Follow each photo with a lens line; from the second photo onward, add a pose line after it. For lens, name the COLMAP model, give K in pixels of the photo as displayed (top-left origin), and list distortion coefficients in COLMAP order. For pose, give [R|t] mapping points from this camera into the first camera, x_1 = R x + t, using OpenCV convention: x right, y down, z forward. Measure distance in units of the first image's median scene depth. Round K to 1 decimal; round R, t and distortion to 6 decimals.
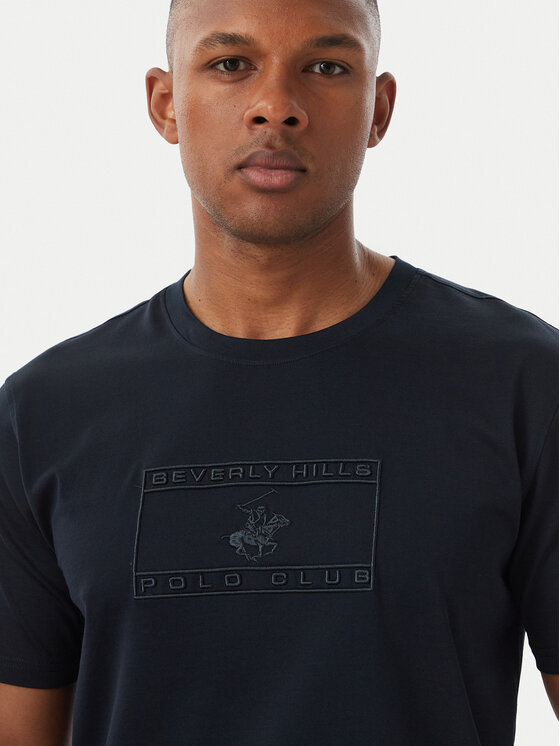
lens RADIAL K [[1222.2, 0, 280.0], [0, 1222.2, 373.0], [0, 0, 1]] dist [-0.488982, 0.073405]
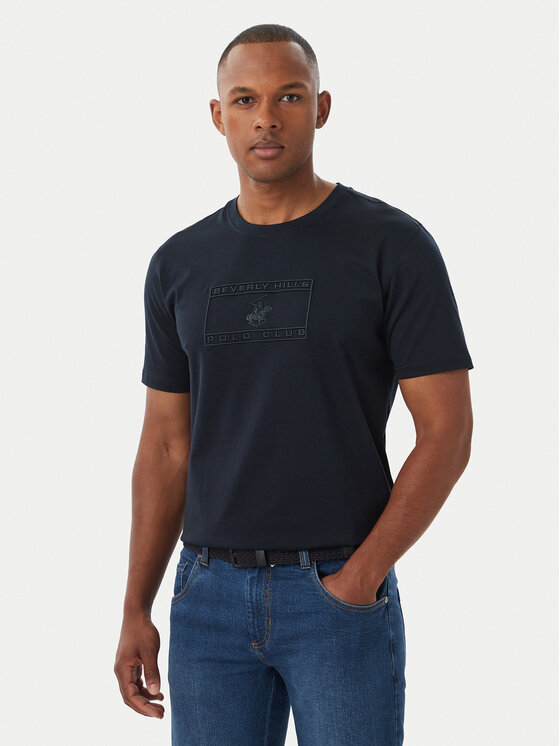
lens RADIAL K [[1222.2, 0, 280.0], [0, 1222.2, 373.0], [0, 0, 1]] dist [-0.488982, 0.073405]
pose [[0.977715, -0.019902, -0.208991, 0.462024], [0.063472, 0.976930, 0.203908, -0.214283], [0.200112, -0.212629, 0.956423, -1.159429]]
